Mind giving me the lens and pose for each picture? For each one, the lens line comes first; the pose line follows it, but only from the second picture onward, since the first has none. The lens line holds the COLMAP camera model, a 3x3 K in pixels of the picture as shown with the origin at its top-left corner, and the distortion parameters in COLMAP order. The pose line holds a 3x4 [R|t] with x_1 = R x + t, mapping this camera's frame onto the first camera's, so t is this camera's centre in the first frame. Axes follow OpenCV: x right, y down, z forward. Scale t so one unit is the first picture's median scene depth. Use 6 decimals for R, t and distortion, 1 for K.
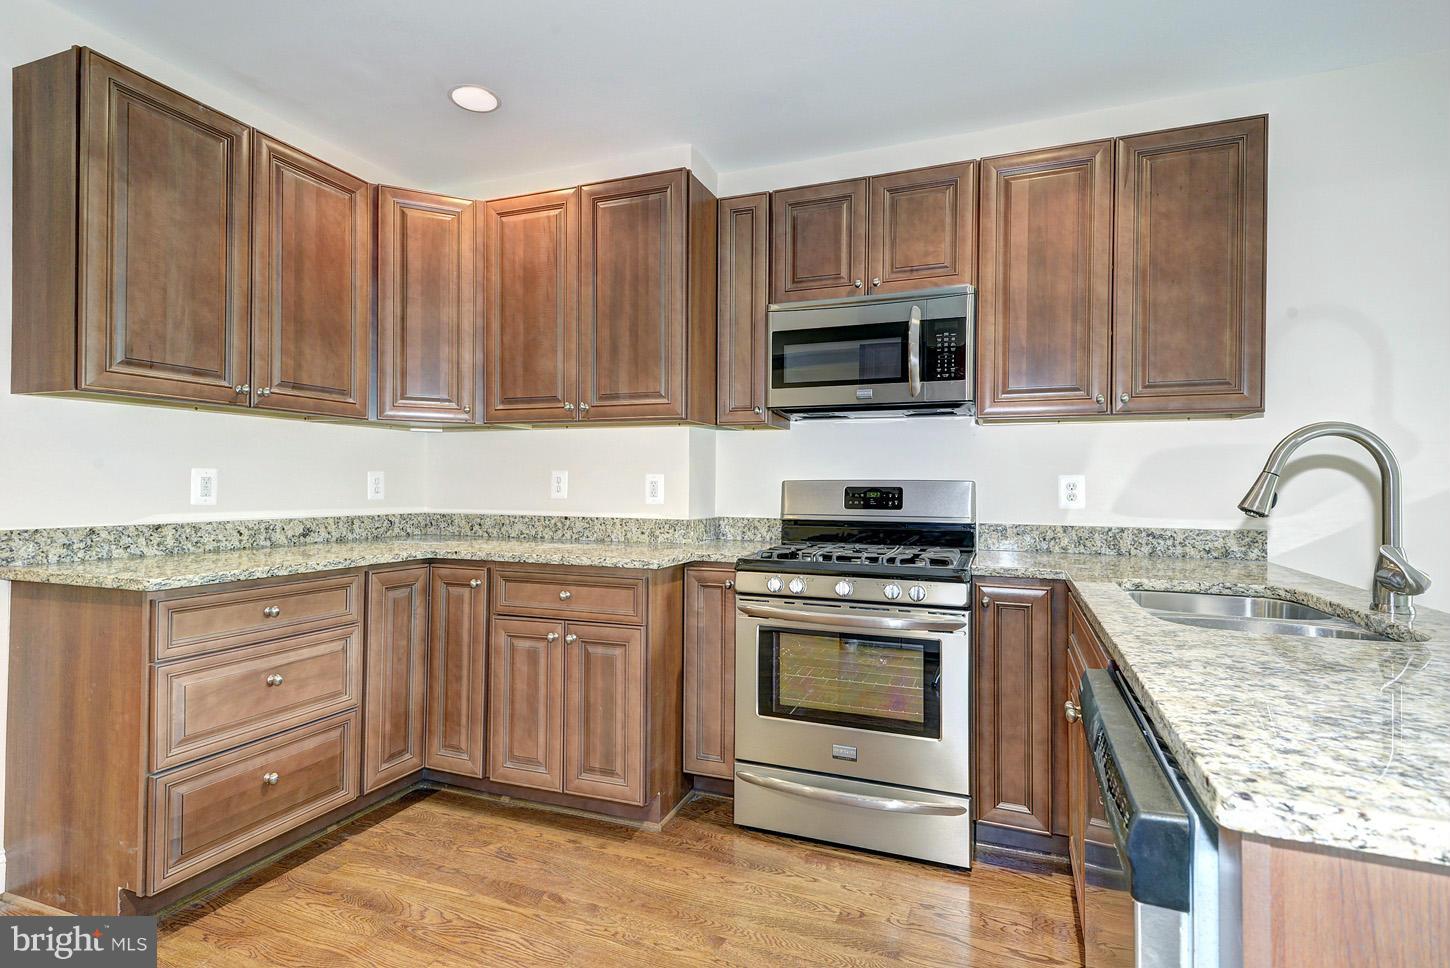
lens RADIAL K [[660.8, 0, 746.1], [0, 660.8, 480.3], [0, 0, 1]] dist [0.002883, -0.000041]
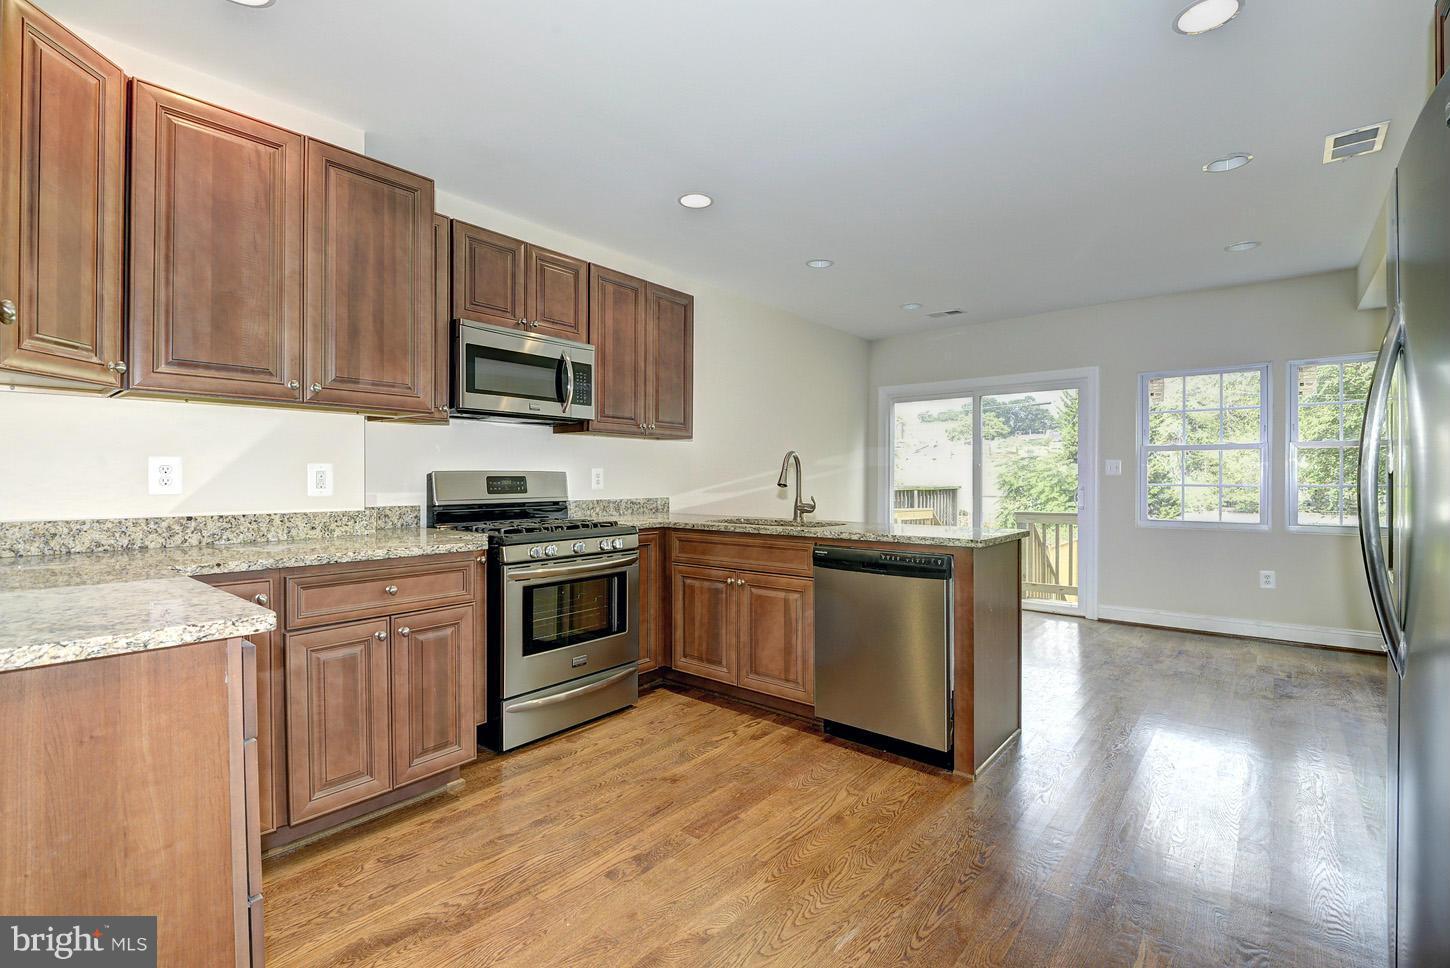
lens RADIAL K [[591.9, 0, 722.7], [0, 591.9, 477.9], [0, 0, 1]] dist [-0.048236, -0.000029]
pose [[0.357388, -0.007380, 0.933927, -0.790137], [-0.007115, 0.999918, 0.010625, -0.002148], [-0.933929, -0.010442, 0.357306, 0.215484]]
